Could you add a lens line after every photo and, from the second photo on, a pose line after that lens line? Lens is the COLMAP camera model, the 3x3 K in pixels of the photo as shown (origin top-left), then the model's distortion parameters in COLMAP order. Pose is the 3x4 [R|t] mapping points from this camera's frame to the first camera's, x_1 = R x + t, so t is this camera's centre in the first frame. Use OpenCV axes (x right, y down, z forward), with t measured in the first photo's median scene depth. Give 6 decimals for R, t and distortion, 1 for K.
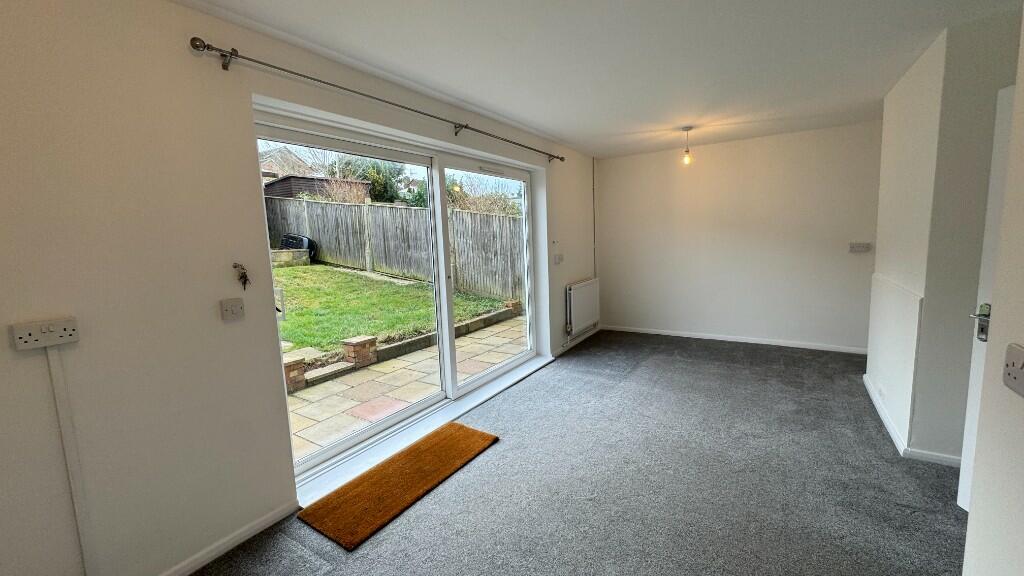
lens RADIAL K [[403.5, 0, 516.9], [0, 403.5, 285.8], [0, 0, 1]] dist [-0.006373, 0.000123]
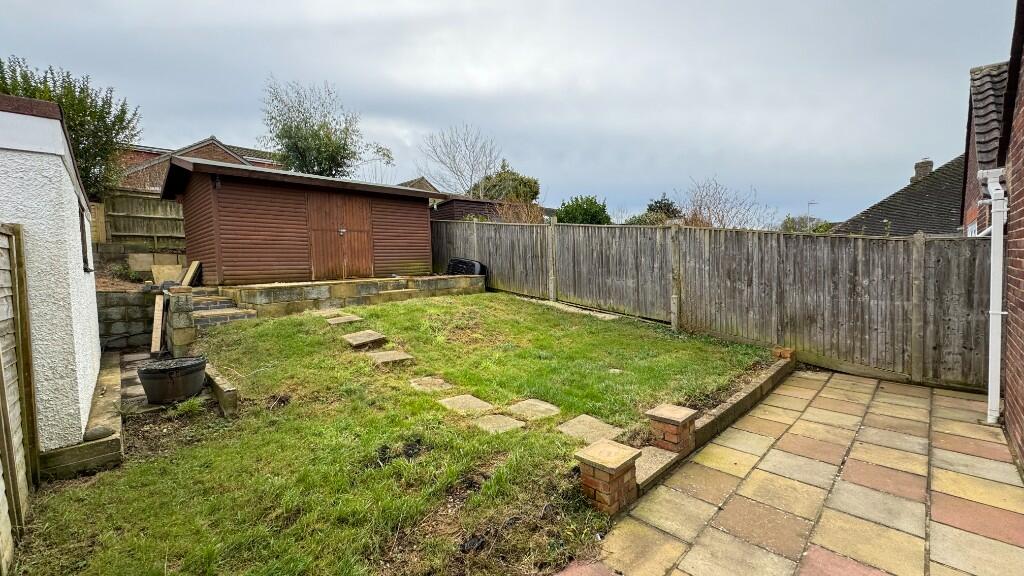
lens RADIAL K [[403.5, 0, 514.9], [0, 403.5, 286.7], [0, 0, 1]] dist [-0.006373, 0.000123]
pose [[0.971590, 0.015100, -0.236186, -0.247344], [-0.029991, 0.997773, -0.059580, -0.012812], [0.234761, 0.064971, 0.969880, 0.146593]]
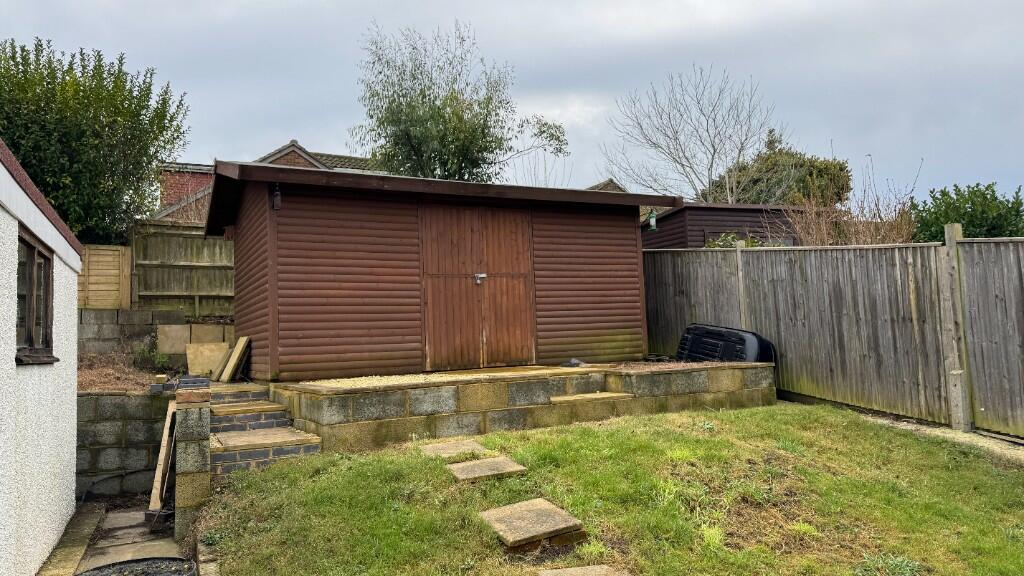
lens RADIAL K [[704.6, 0, 517.4], [0, 704.6, 286.9], [0, 0, 1]] dist [0.018550, -0.005509]
pose [[0.835677, -0.042584, -0.547568, -0.355760], [-0.057838, 0.984623, -0.164842, -0.035170], [0.546168, 0.169425, 0.820363, 0.278683]]
